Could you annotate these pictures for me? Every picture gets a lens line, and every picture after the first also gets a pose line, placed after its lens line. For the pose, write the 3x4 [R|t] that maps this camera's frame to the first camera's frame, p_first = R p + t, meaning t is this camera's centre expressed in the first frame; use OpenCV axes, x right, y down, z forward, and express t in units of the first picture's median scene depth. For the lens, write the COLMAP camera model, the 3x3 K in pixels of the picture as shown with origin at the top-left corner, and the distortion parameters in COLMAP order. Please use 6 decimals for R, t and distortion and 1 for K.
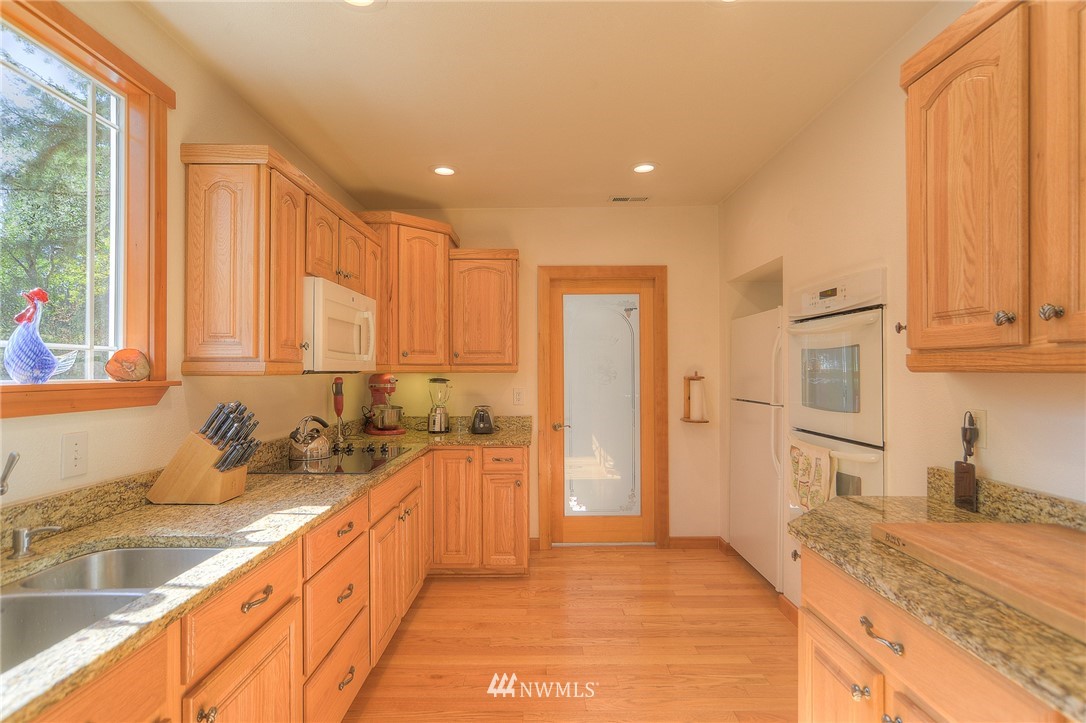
lens RADIAL K [[551.6, 0, 508.6], [0, 551.6, 369.1], [0, 0, 1]] dist [-0.022243, -0.000013]
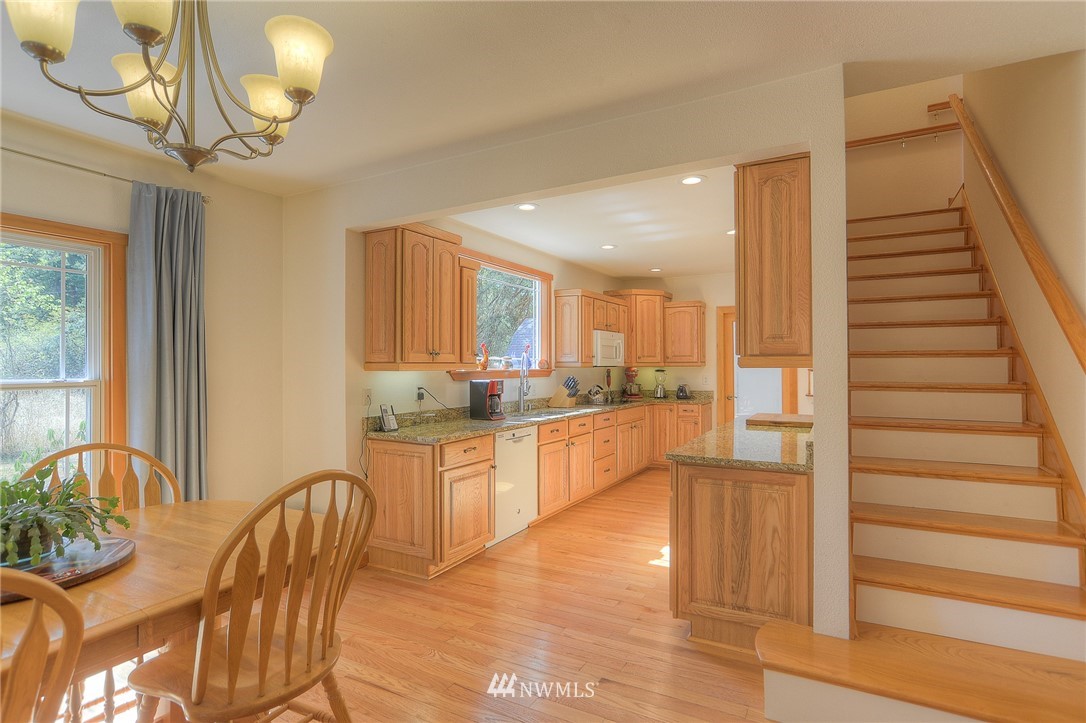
lens RADIAL K [[554.7, 0, 543.0], [0, 554.7, 361.5], [0, 0, 1]] dist [0.000369, 0.000084]
pose [[0.903583, -0.004370, -0.428390, 0.363166], [0.003010, 0.999988, -0.003851, -0.005745], [0.428402, 0.002190, 0.903586, -0.997845]]
